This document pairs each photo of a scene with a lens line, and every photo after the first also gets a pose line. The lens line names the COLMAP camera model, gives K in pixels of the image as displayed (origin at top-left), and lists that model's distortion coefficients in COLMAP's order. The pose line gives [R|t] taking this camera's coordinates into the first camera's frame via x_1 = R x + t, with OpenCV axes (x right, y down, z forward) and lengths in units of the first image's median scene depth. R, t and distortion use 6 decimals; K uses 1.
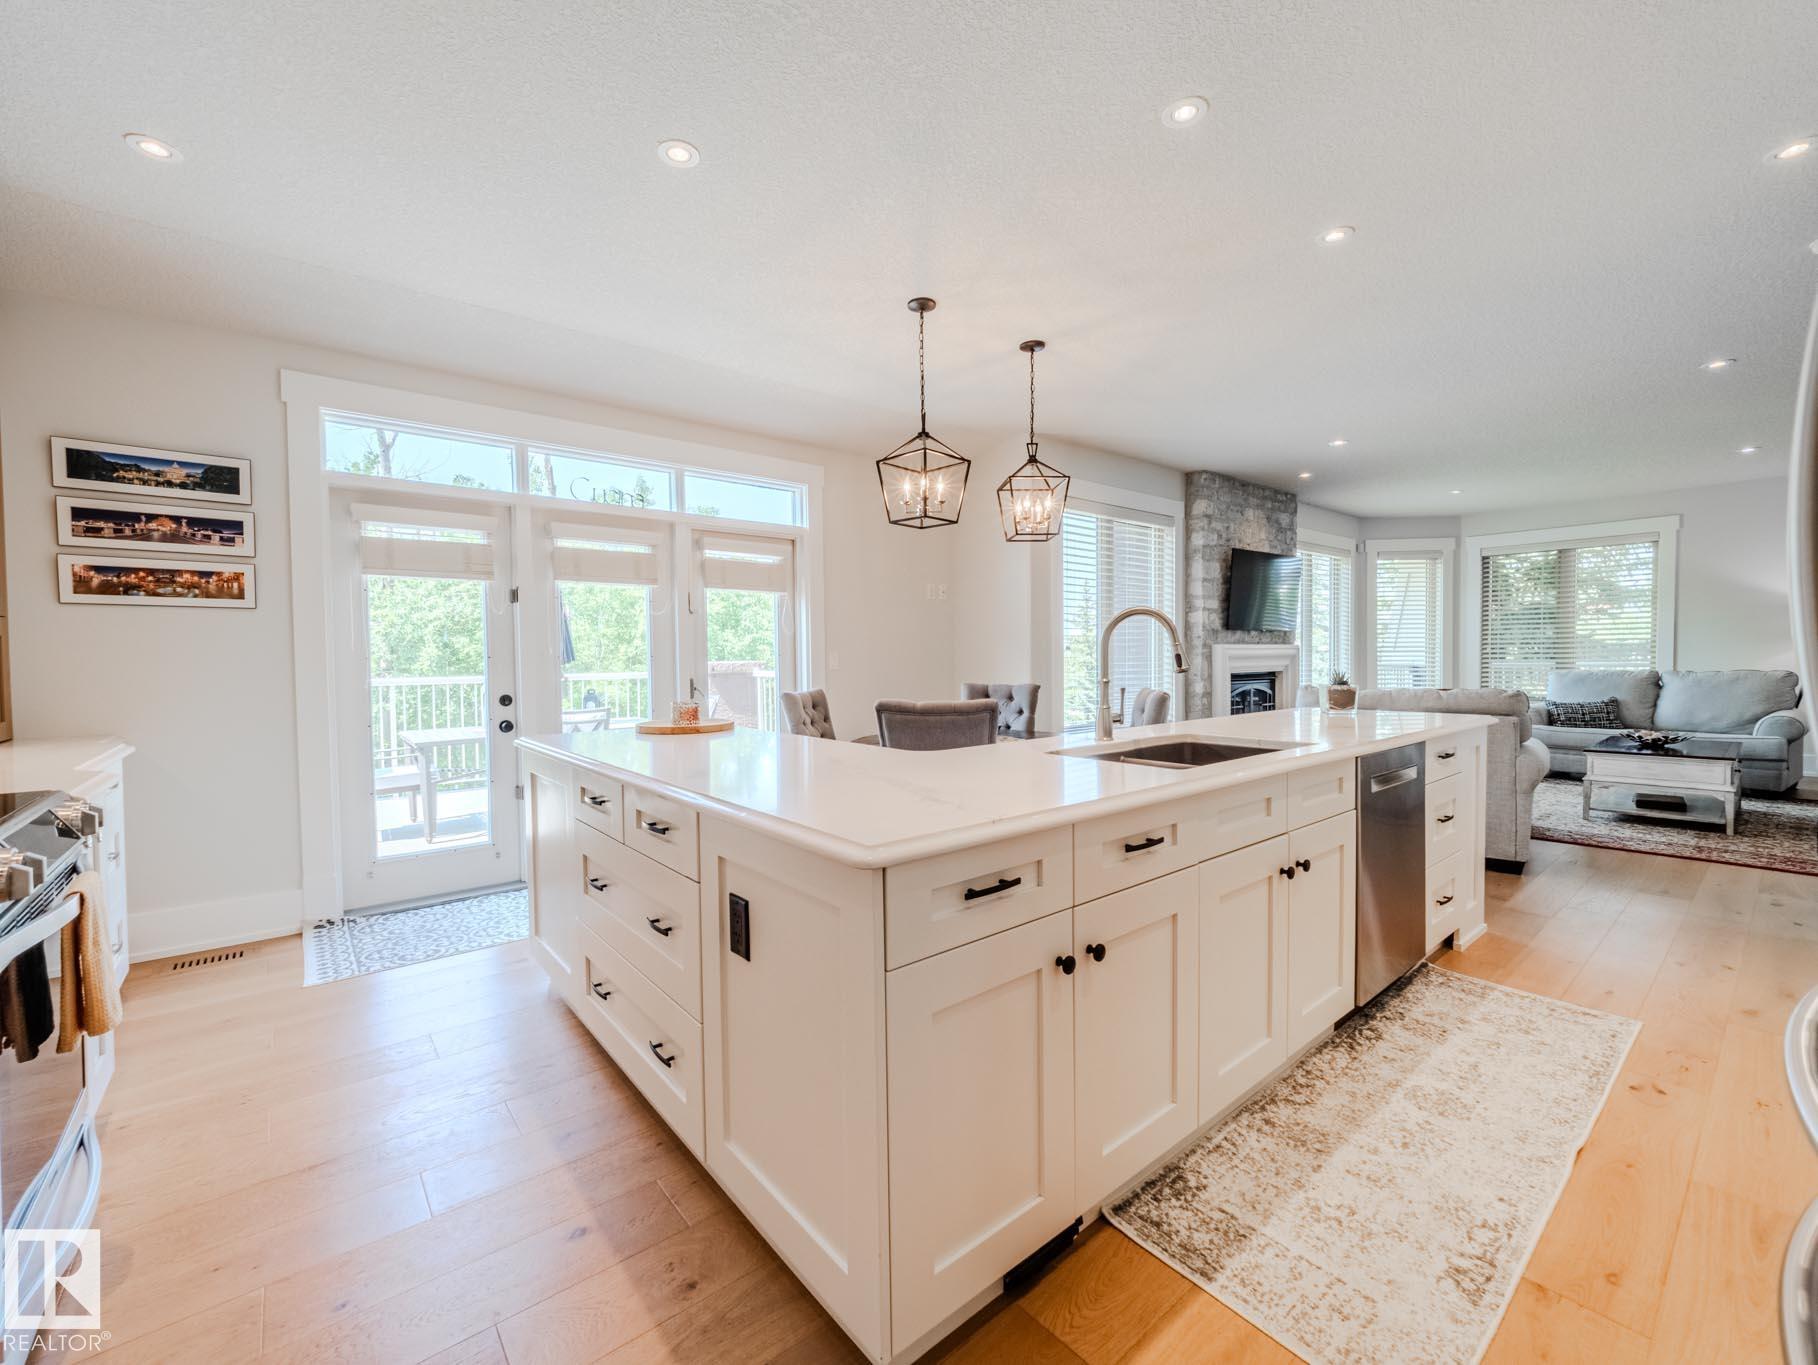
lens RADIAL K [[755.6, 0, 901.2], [0, 755.6, 681.3], [0, 0, 1]] dist [0.004174, -0.007804]
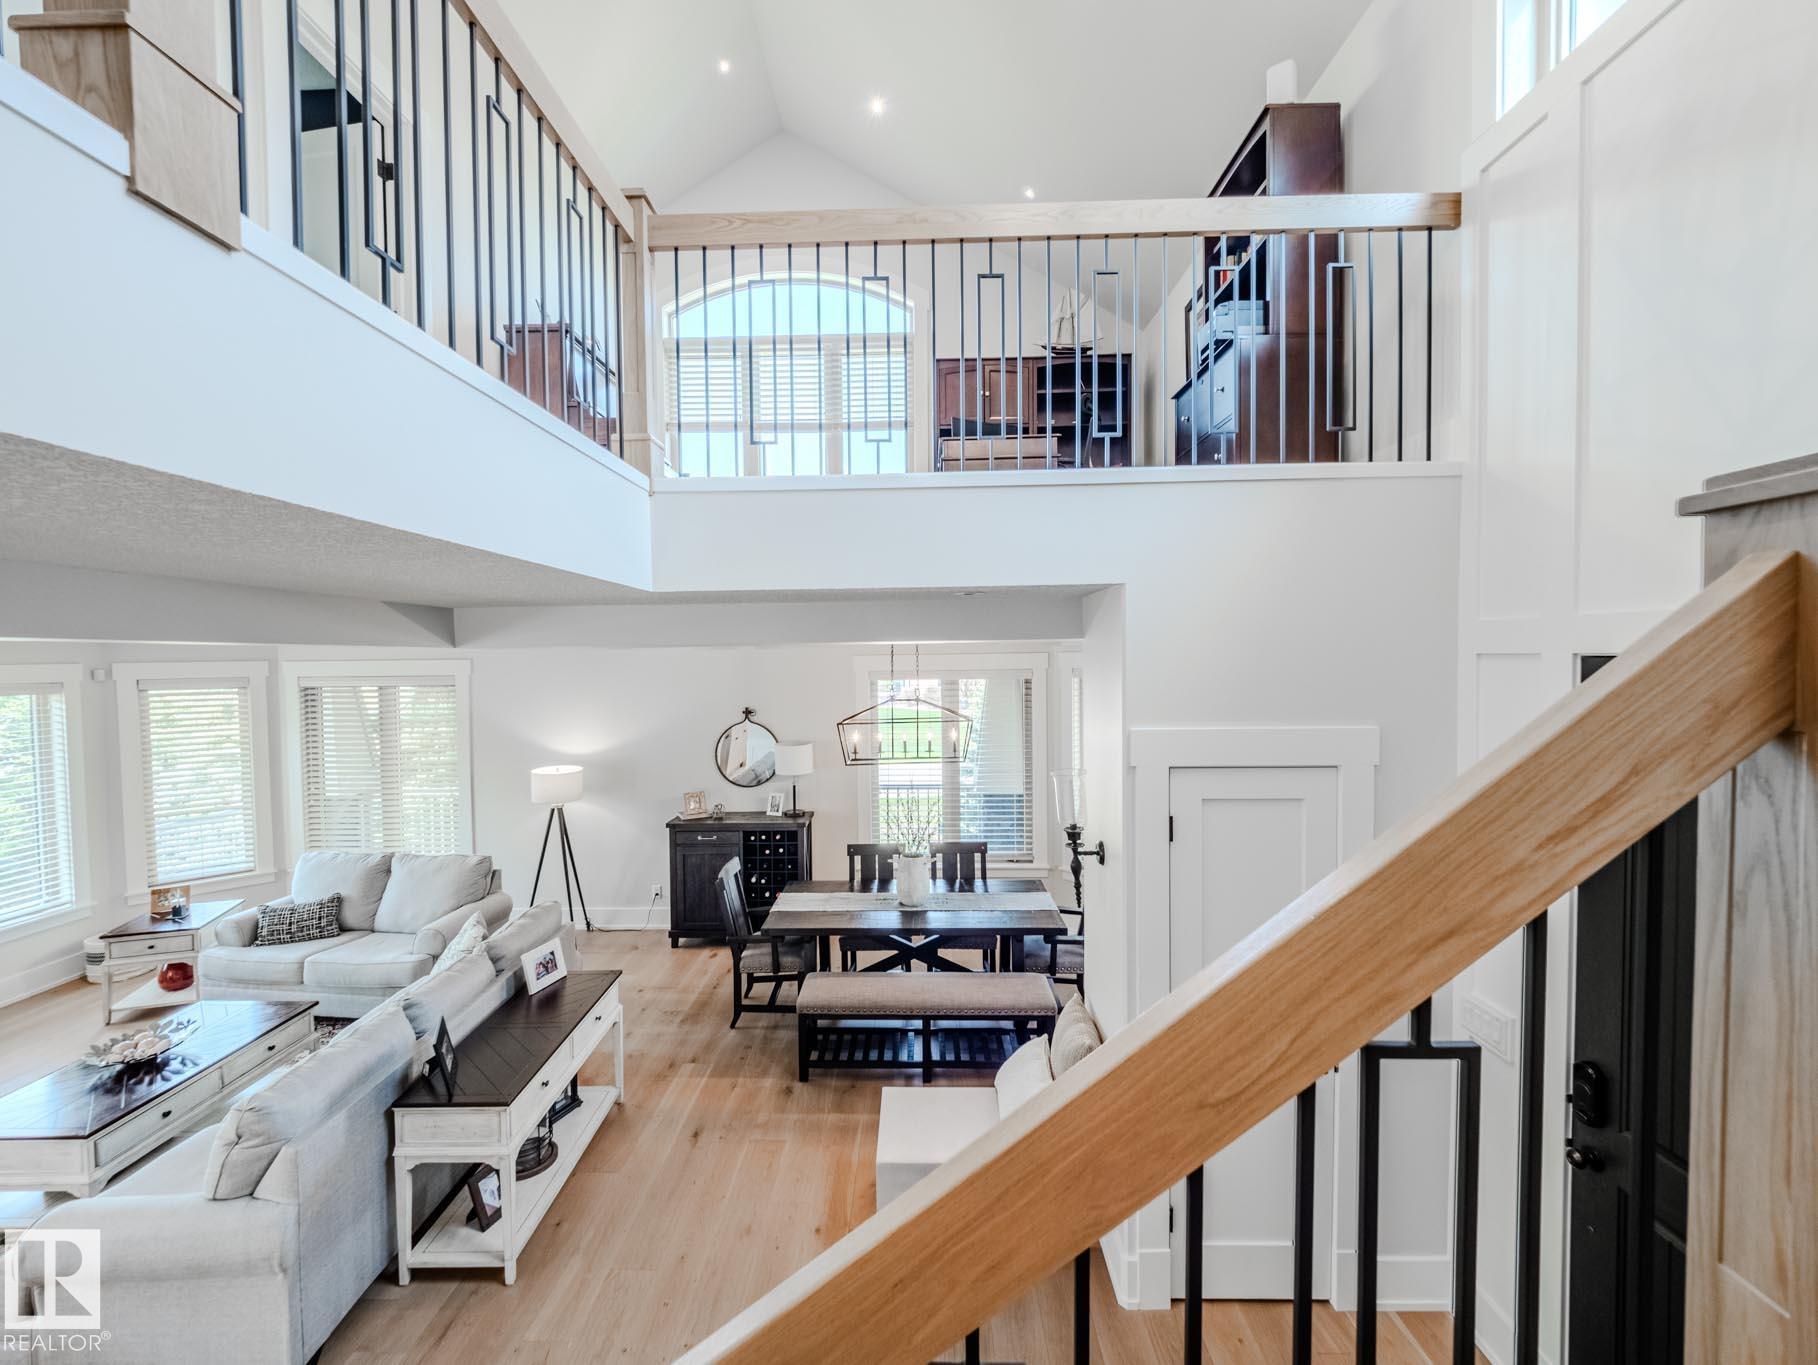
lens RADIAL K [[765.0, 0, 903.3], [0, 765.0, 677.2], [0, 0, 1]] dist [-0.008576, -0.000398]
pose [[0.652183, -0.019955, 0.757799, 1.513184], [0.032312, 0.999477, -0.001490, -0.404014], [-0.757373, 0.025458, 0.652486, -0.036056]]
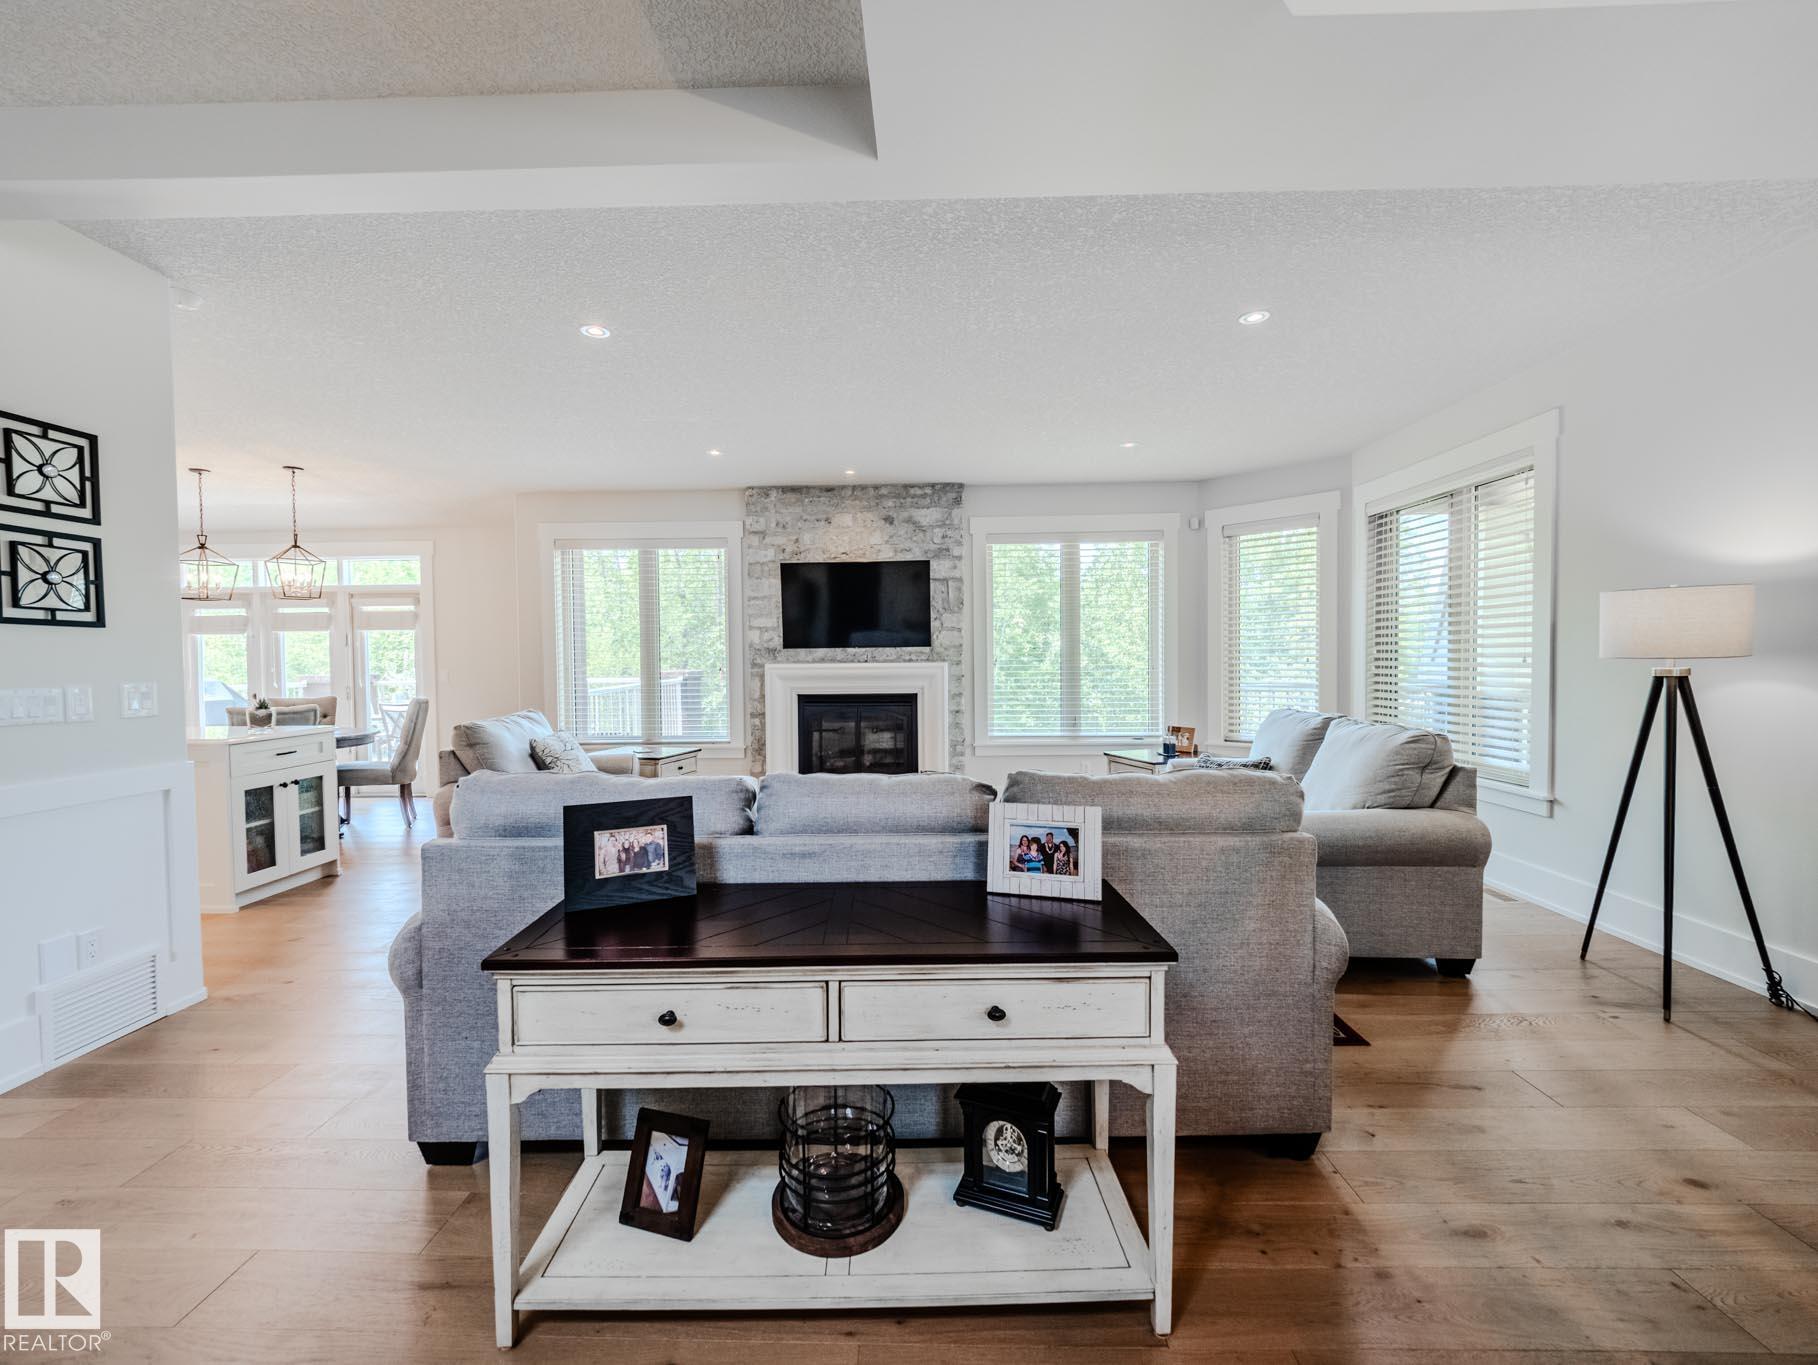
lens RADIAL K [[749.7, 0, 899.3], [0, 749.7, 682.8], [0, 0, 1]] dist [0.000311, -0.000507]
pose [[0.759657, 0.023725, -0.649892, 2.318772], [-0.020618, 0.999711, 0.012395, -0.079301], [0.649998, 0.003983, 0.759926, 0.756998]]
